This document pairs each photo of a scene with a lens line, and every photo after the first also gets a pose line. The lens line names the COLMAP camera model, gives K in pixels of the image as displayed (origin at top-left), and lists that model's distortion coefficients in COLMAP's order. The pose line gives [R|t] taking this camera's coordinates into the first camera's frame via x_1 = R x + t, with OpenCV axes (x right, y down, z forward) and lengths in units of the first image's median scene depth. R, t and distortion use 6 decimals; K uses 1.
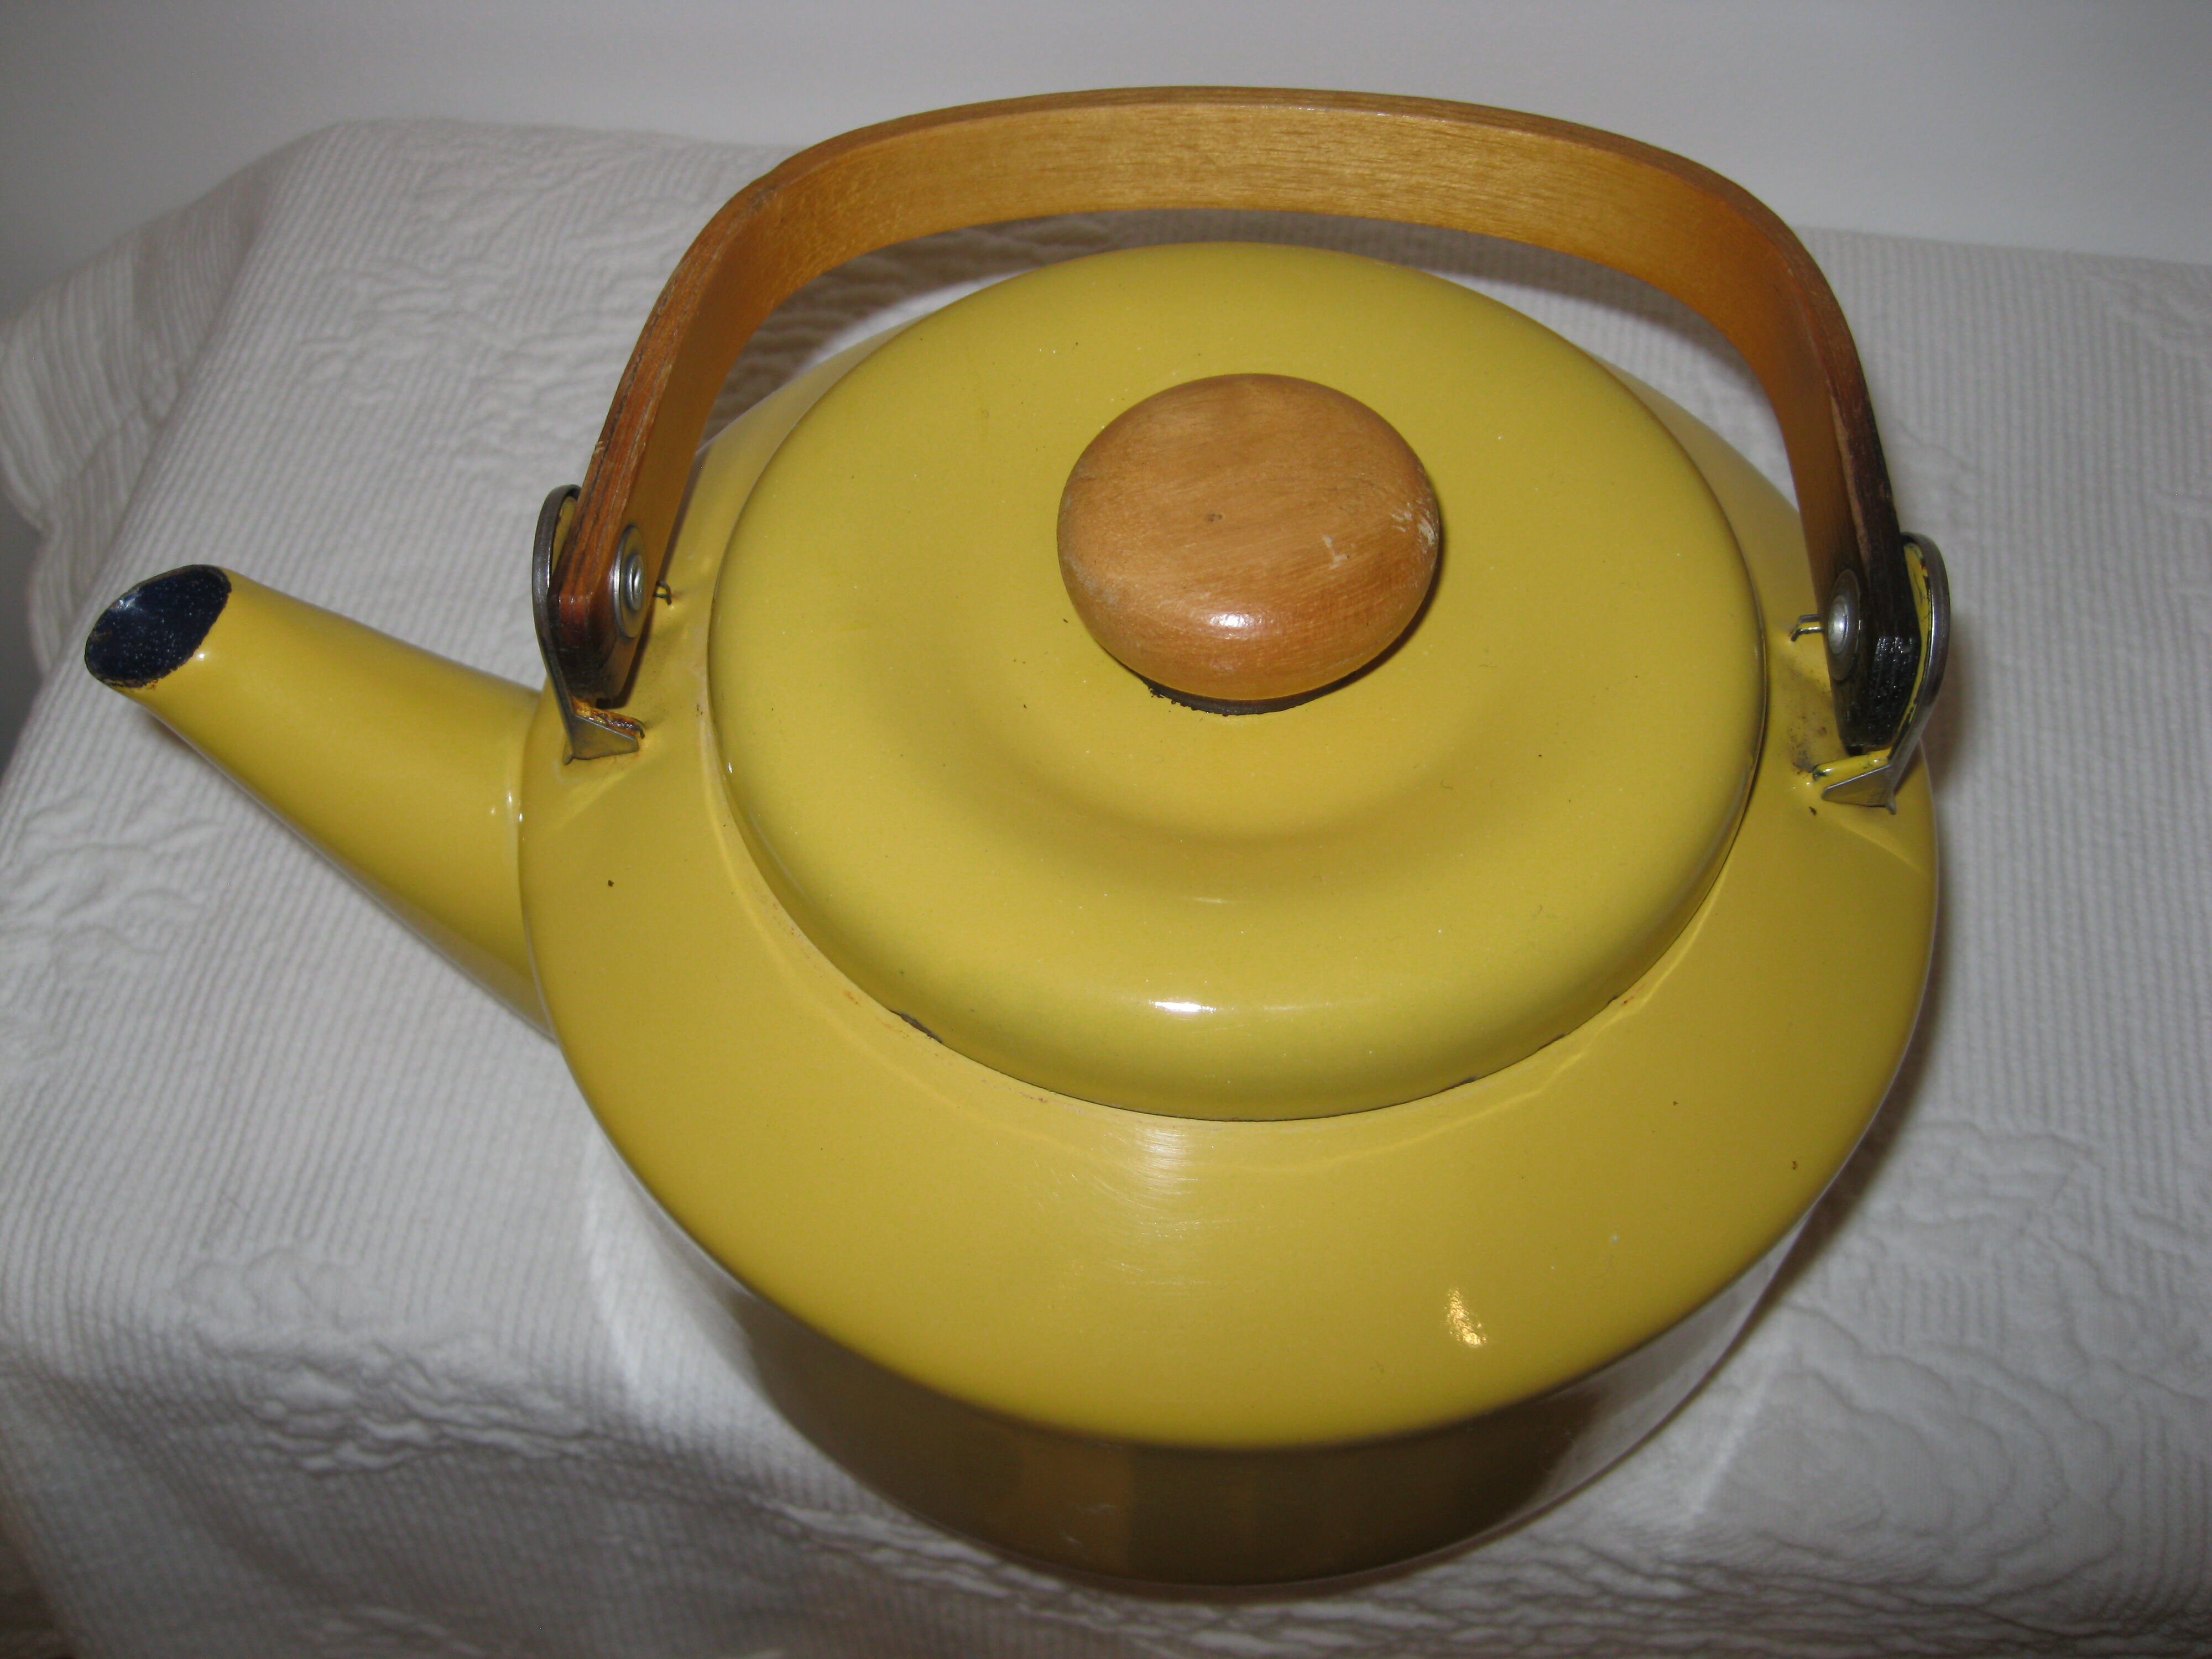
lens RADIAL K [[2262.7, 0, 1093.9], [0, 2262.7, 832.6], [0, 0, 1]] dist [-0.106665, 0.000000]
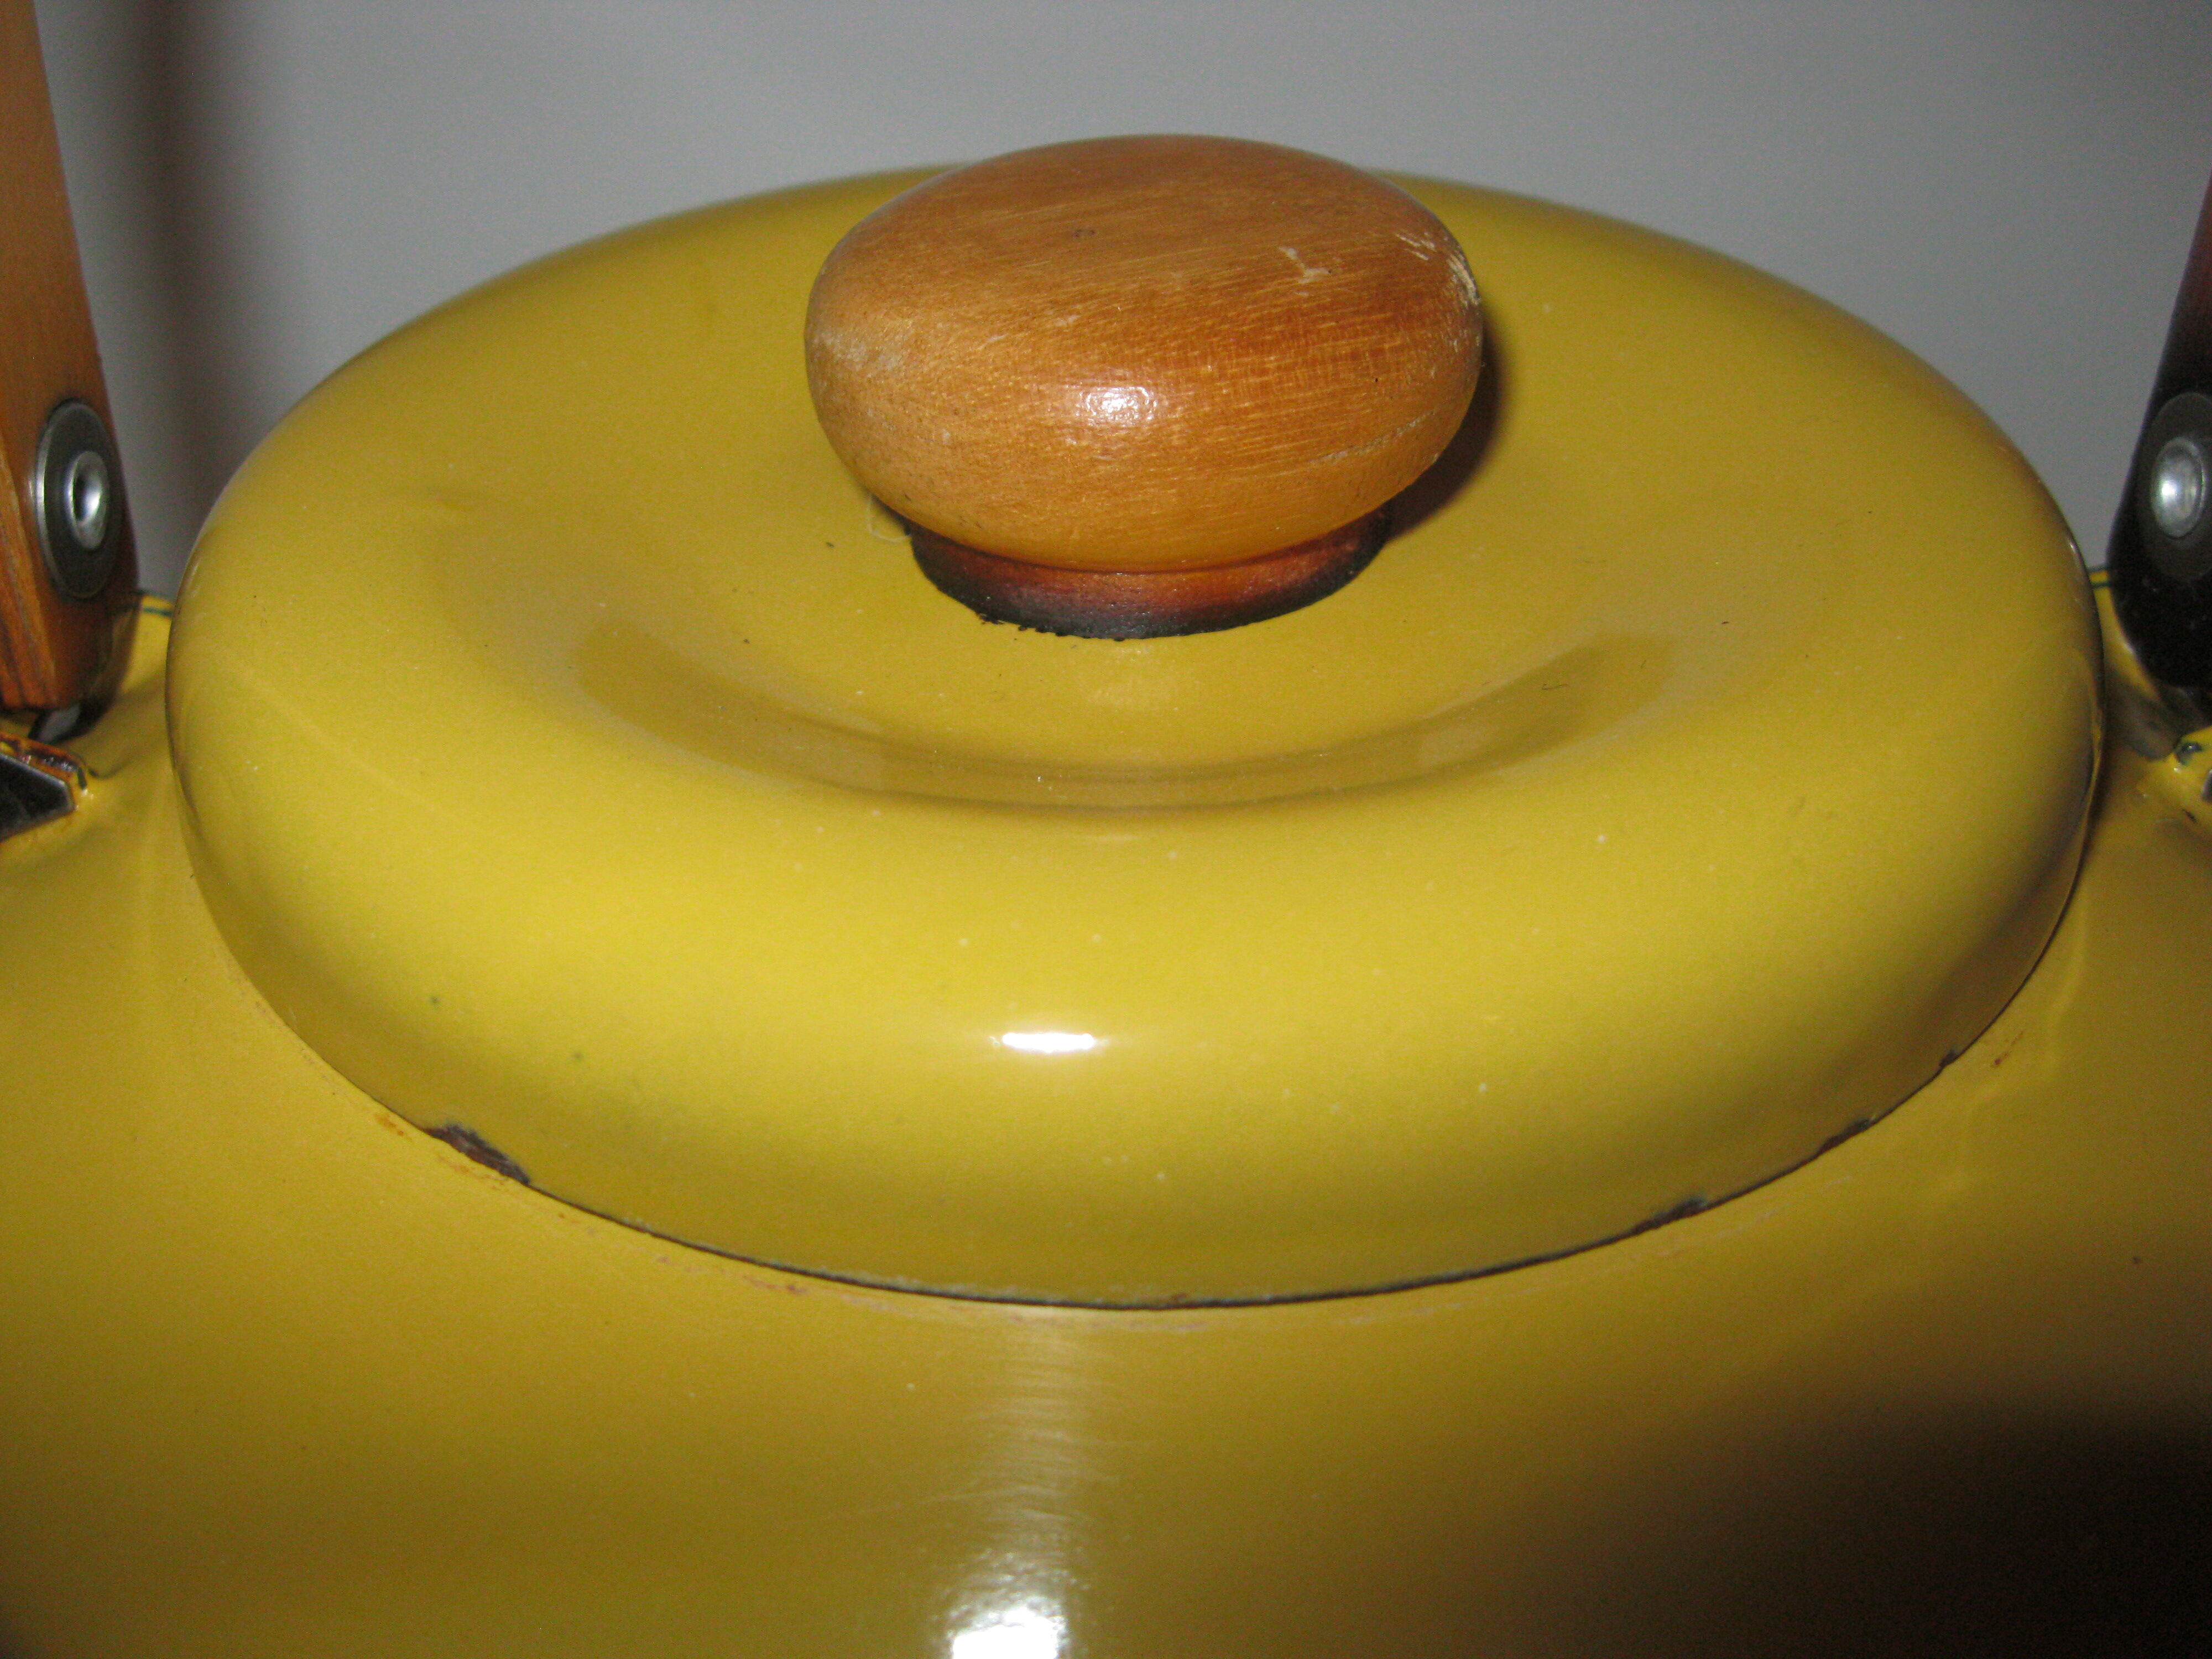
lens RADIAL K [[2262.7, 0, 1099.1], [0, 2262.7, 827.9], [0, 0, 1]] dist [-0.106665, 0.000000]
pose [[0.998425, -0.026577, 0.049416, 0.027681], [0.042923, 0.928991, -0.367606, 0.201956], [-0.036137, 0.369148, 0.928668, 0.562212]]
